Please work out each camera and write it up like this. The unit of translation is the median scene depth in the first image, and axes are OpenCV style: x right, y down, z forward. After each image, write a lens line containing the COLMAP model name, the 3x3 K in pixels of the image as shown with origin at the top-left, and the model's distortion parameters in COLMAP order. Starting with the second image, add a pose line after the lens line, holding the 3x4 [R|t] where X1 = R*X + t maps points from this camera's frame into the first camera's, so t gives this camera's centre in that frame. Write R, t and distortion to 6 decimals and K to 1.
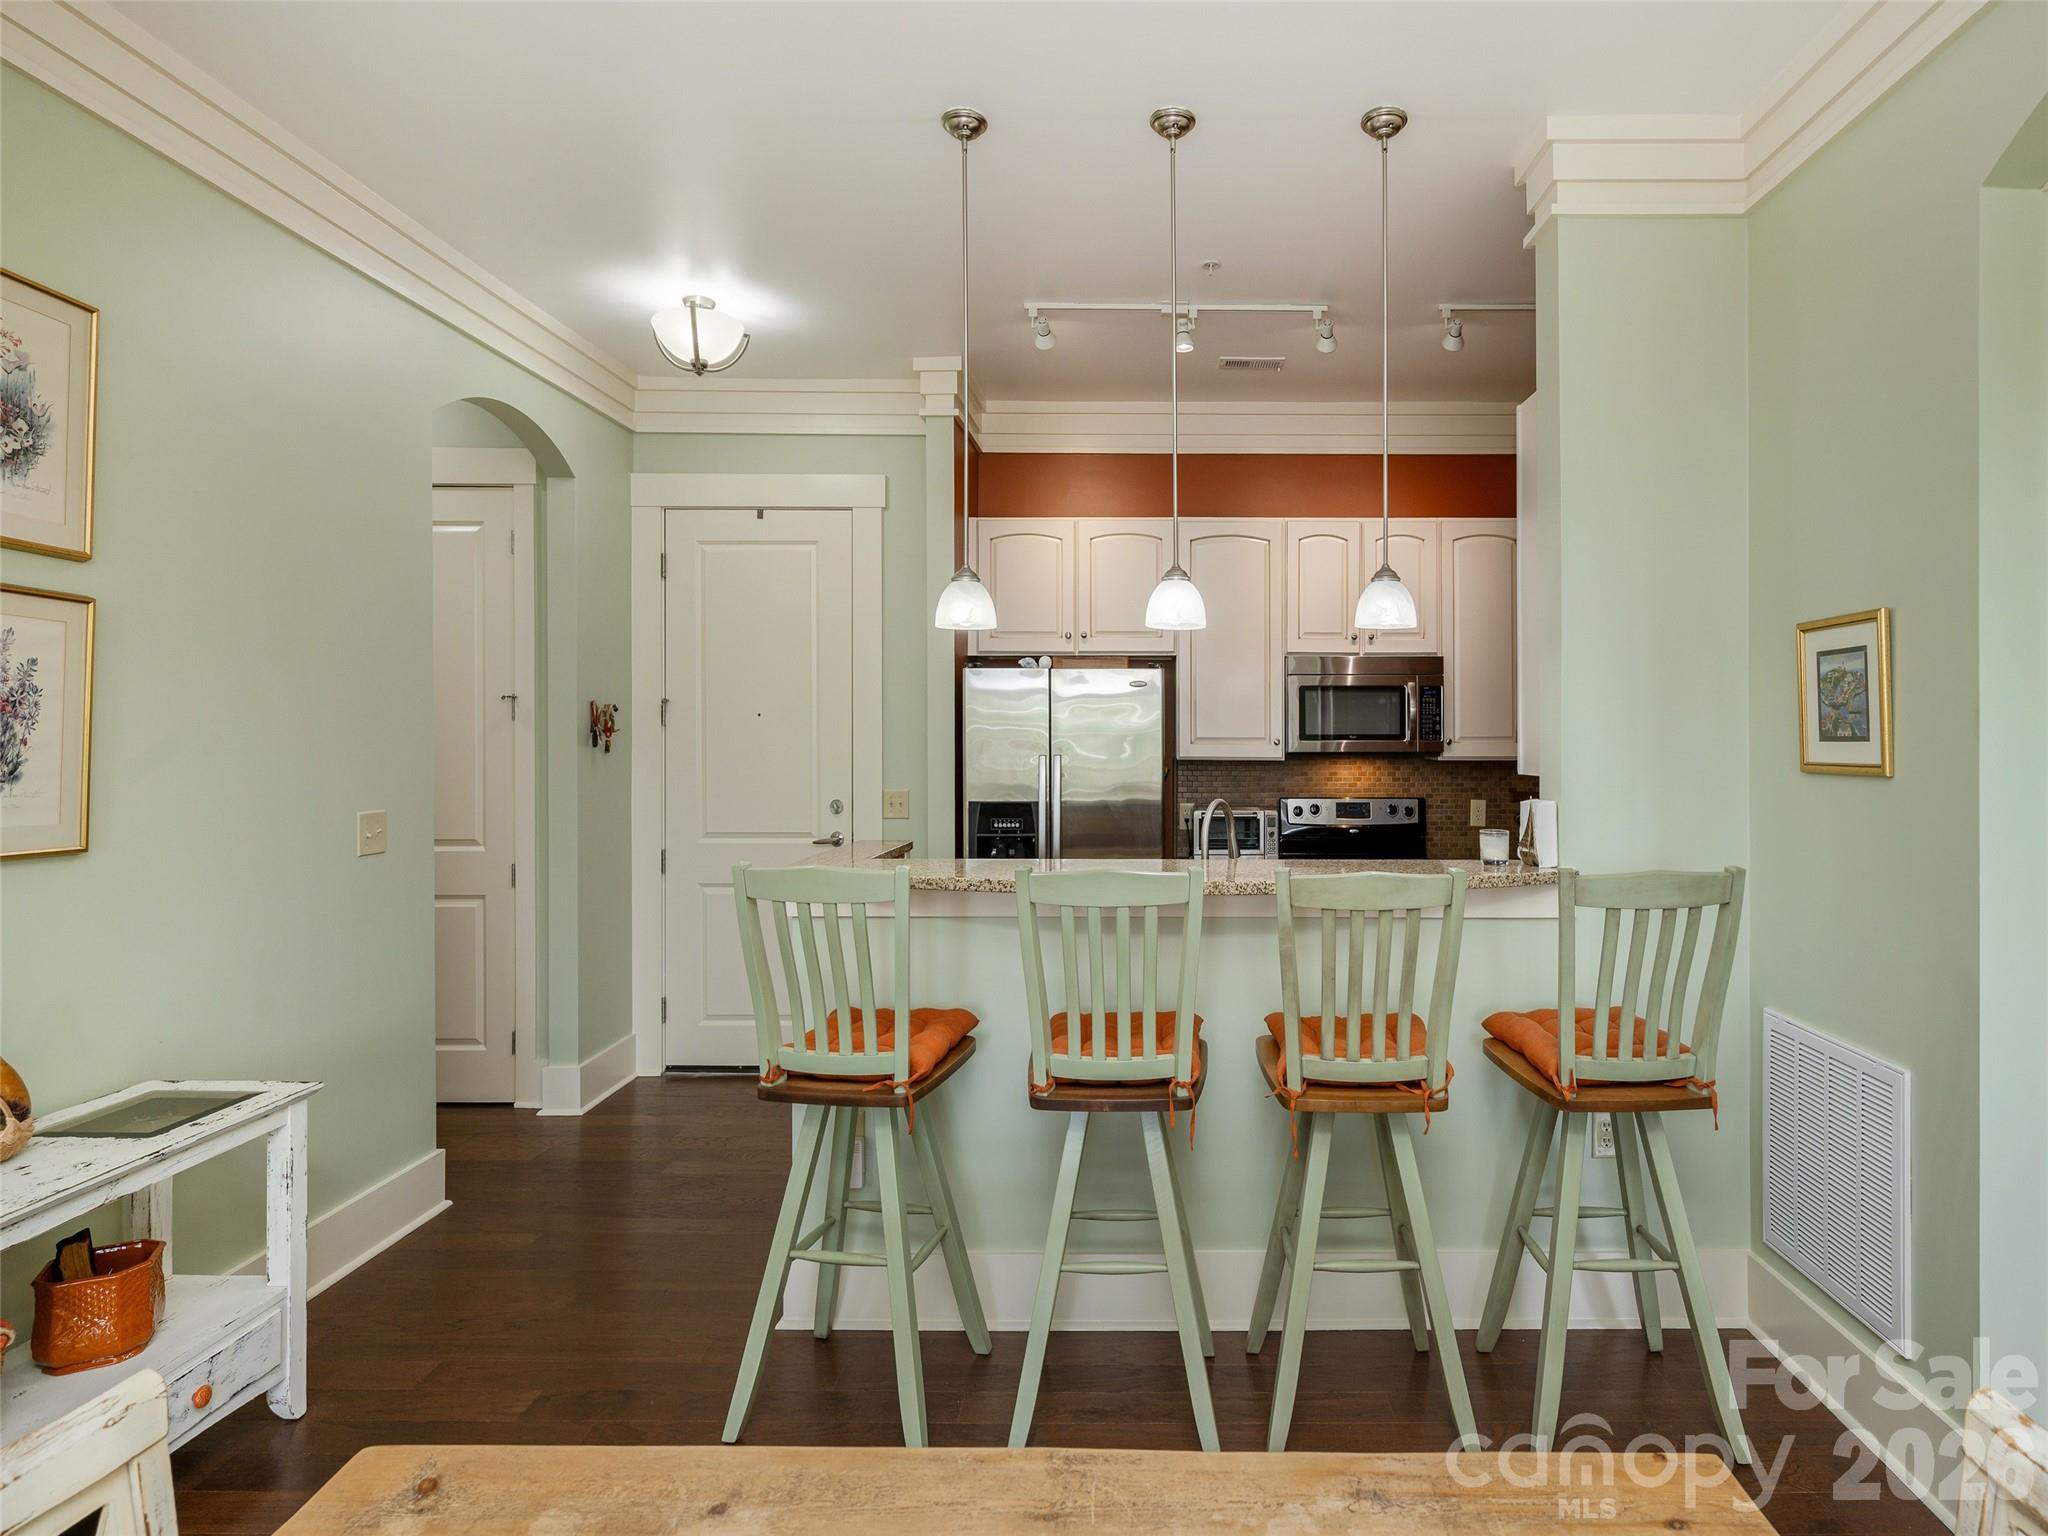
lens RADIAL K [[1167.5, 0, 1144.1], [0, 1167.5, 758.1], [0, 0, 1]] dist [-0.003215, -0.000057]
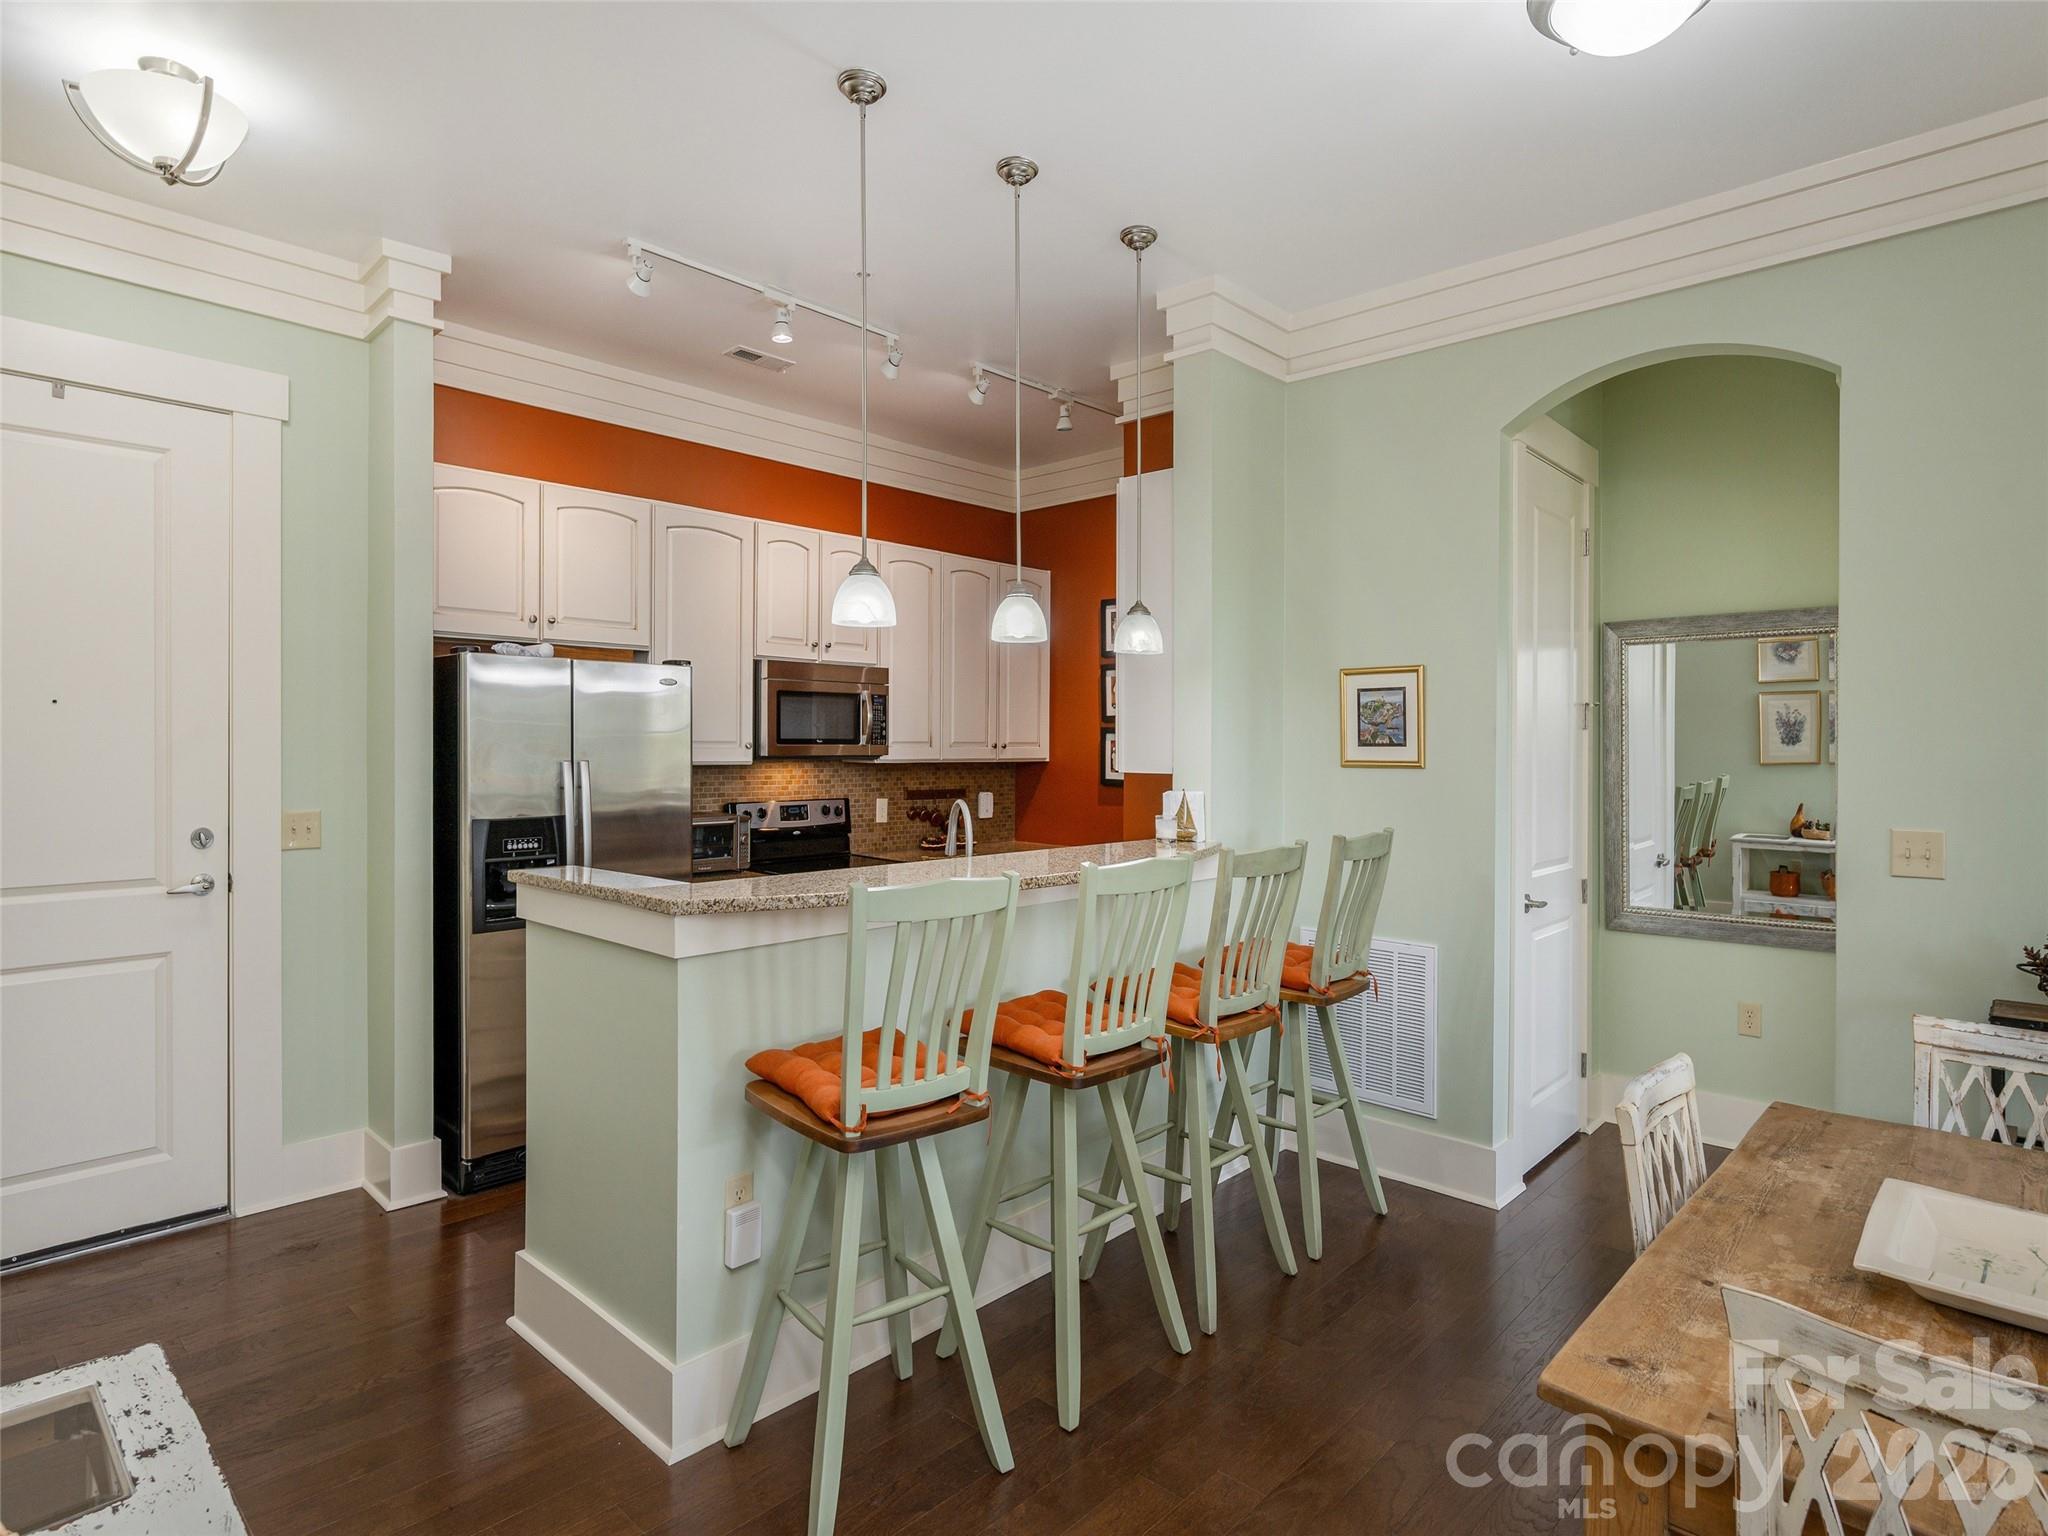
lens RADIAL K [[1127.7, 0, 1135.9], [0, 1127.7, 771.1], [0, 0, 1]] dist [0.000182, -0.003086]
pose [[0.643951, -0.014879, 0.764922, -0.447058], [0.008661, 0.999889, 0.012158, -0.001430], [-0.765018, -0.001204, 0.644008, 0.155065]]
